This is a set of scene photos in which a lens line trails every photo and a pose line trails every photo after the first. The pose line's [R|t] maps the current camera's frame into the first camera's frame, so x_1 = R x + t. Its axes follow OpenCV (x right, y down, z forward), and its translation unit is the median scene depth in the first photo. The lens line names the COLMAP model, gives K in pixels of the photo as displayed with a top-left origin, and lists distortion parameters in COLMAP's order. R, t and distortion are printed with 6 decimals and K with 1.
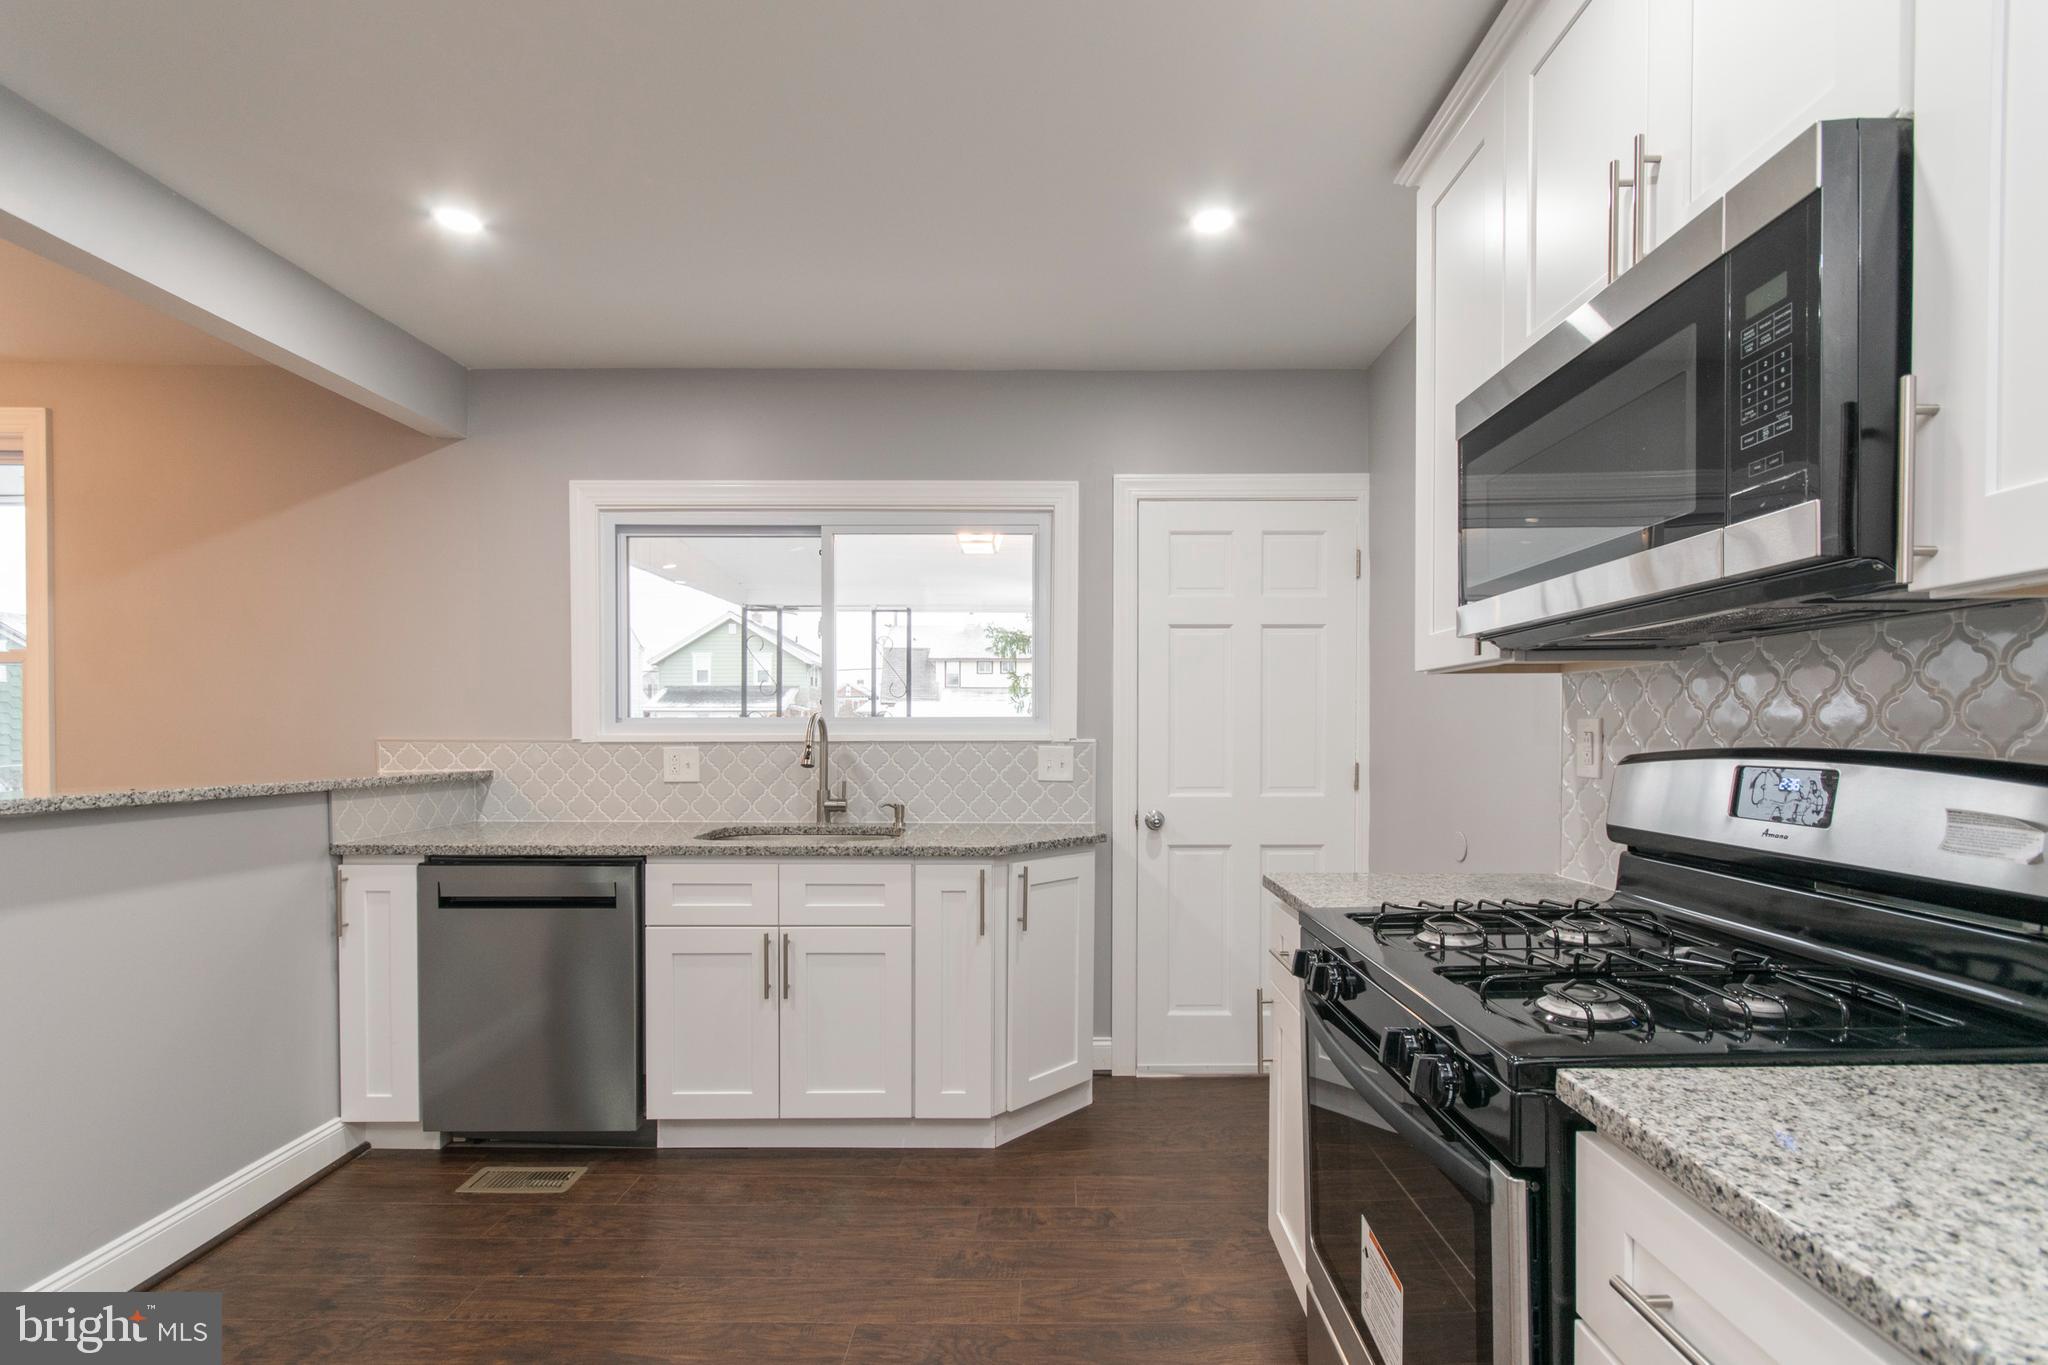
lens RADIAL K [[912.8, 0, 1018.7], [0, 912.8, 697.7], [0, 0, 1]] dist [0.002486, 0.000413]
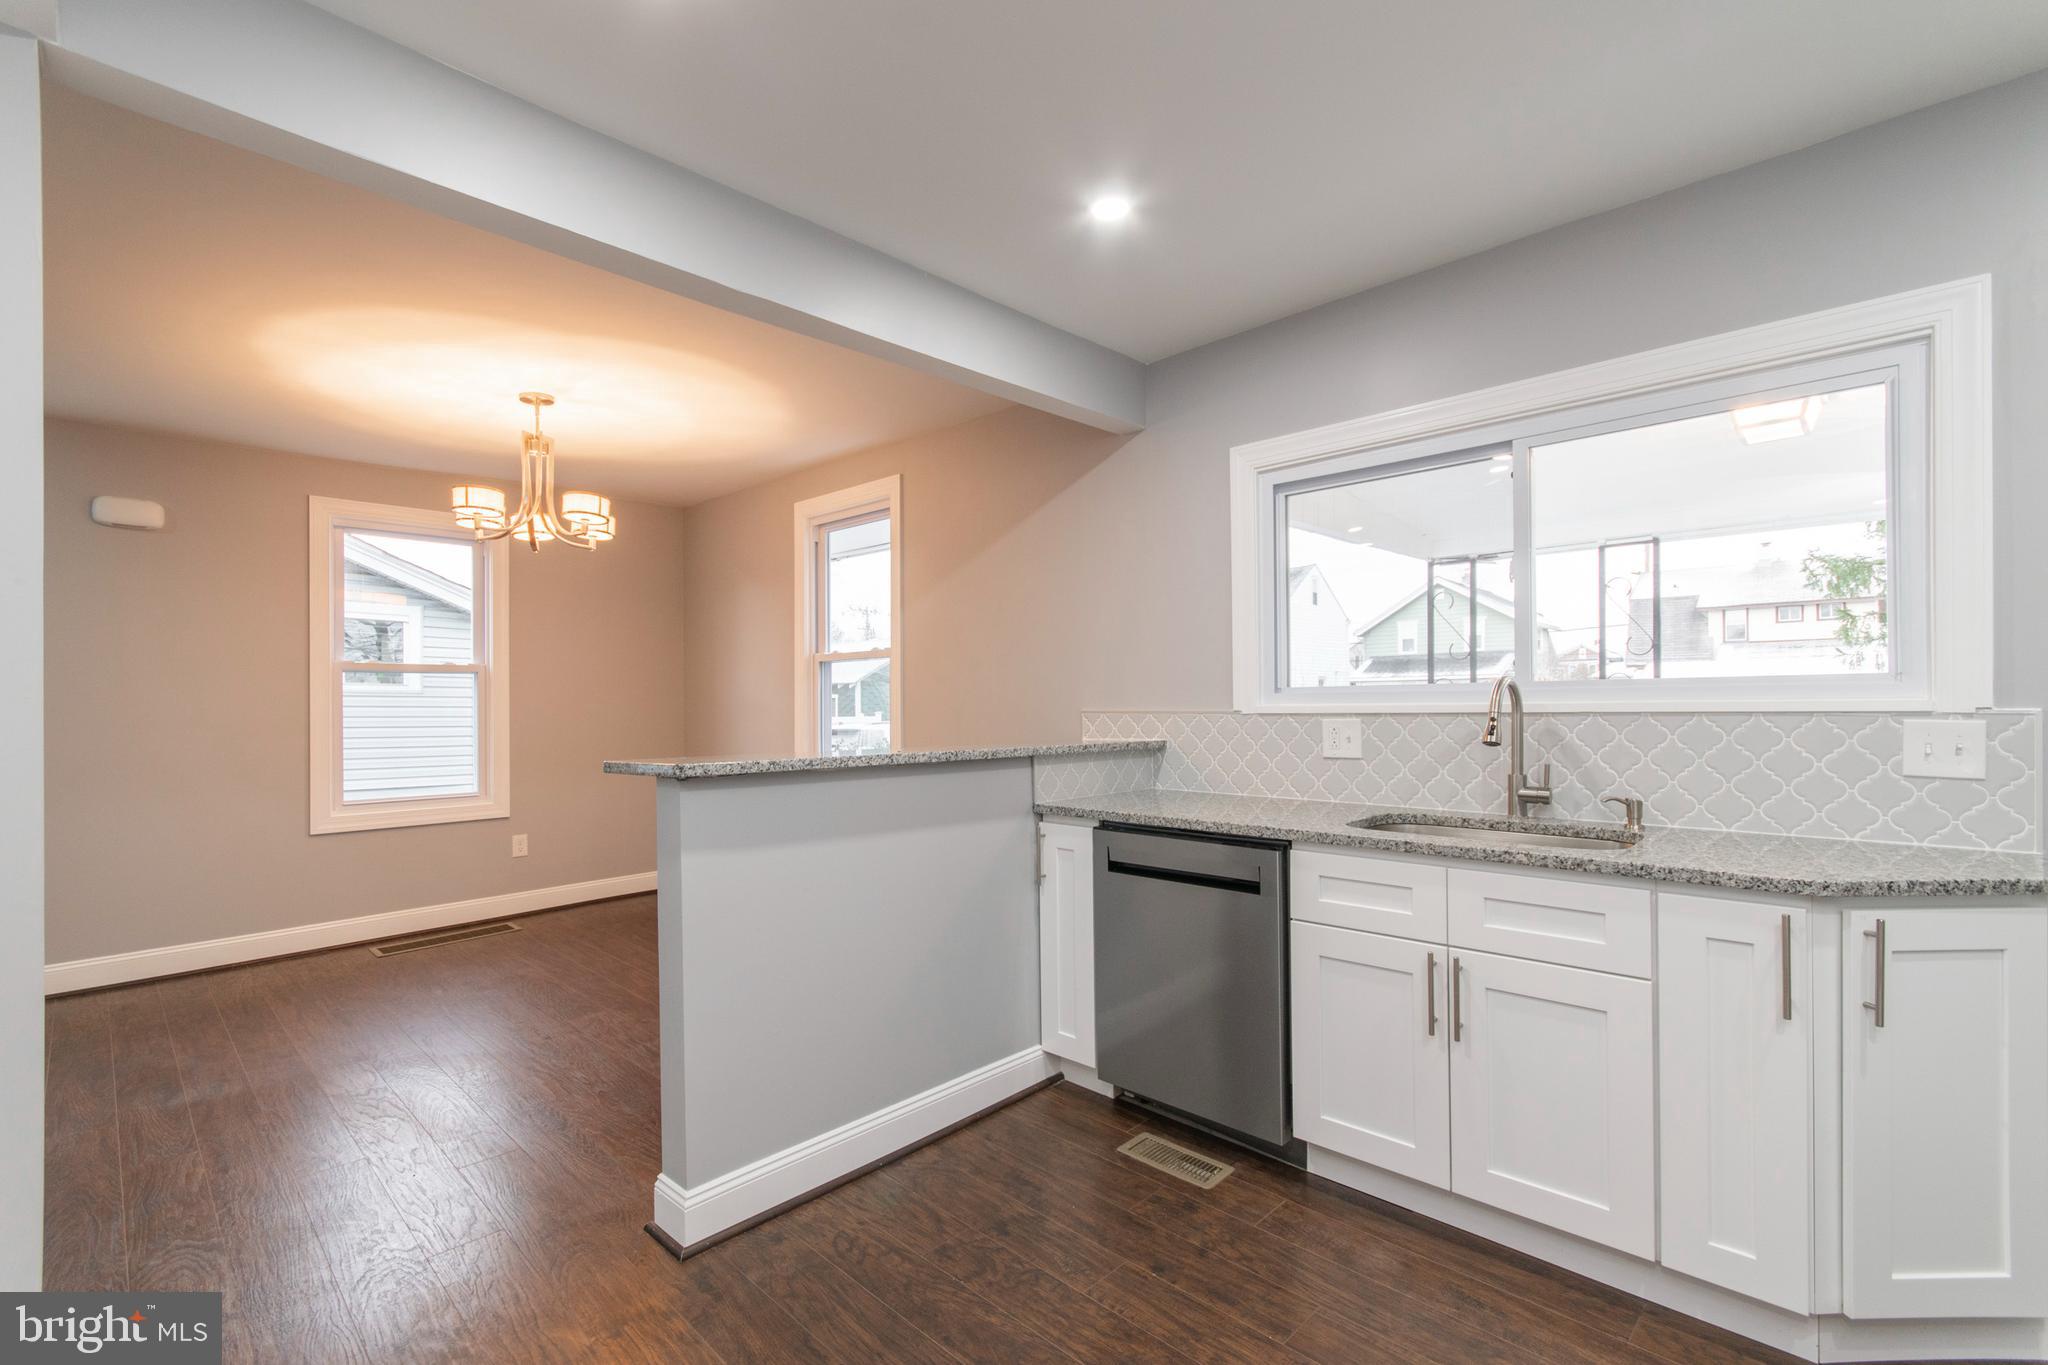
lens RADIAL K [[893.9, 0, 1021.1], [0, 893.9, 703.8], [0, 0, 1]] dist [0.009474, -0.004404]
pose [[0.734649, -0.008095, -0.678399, -0.005557], [0.034662, 0.999071, 0.025615, 0.007185], [0.677561, -0.042333, 0.734247, 0.178060]]
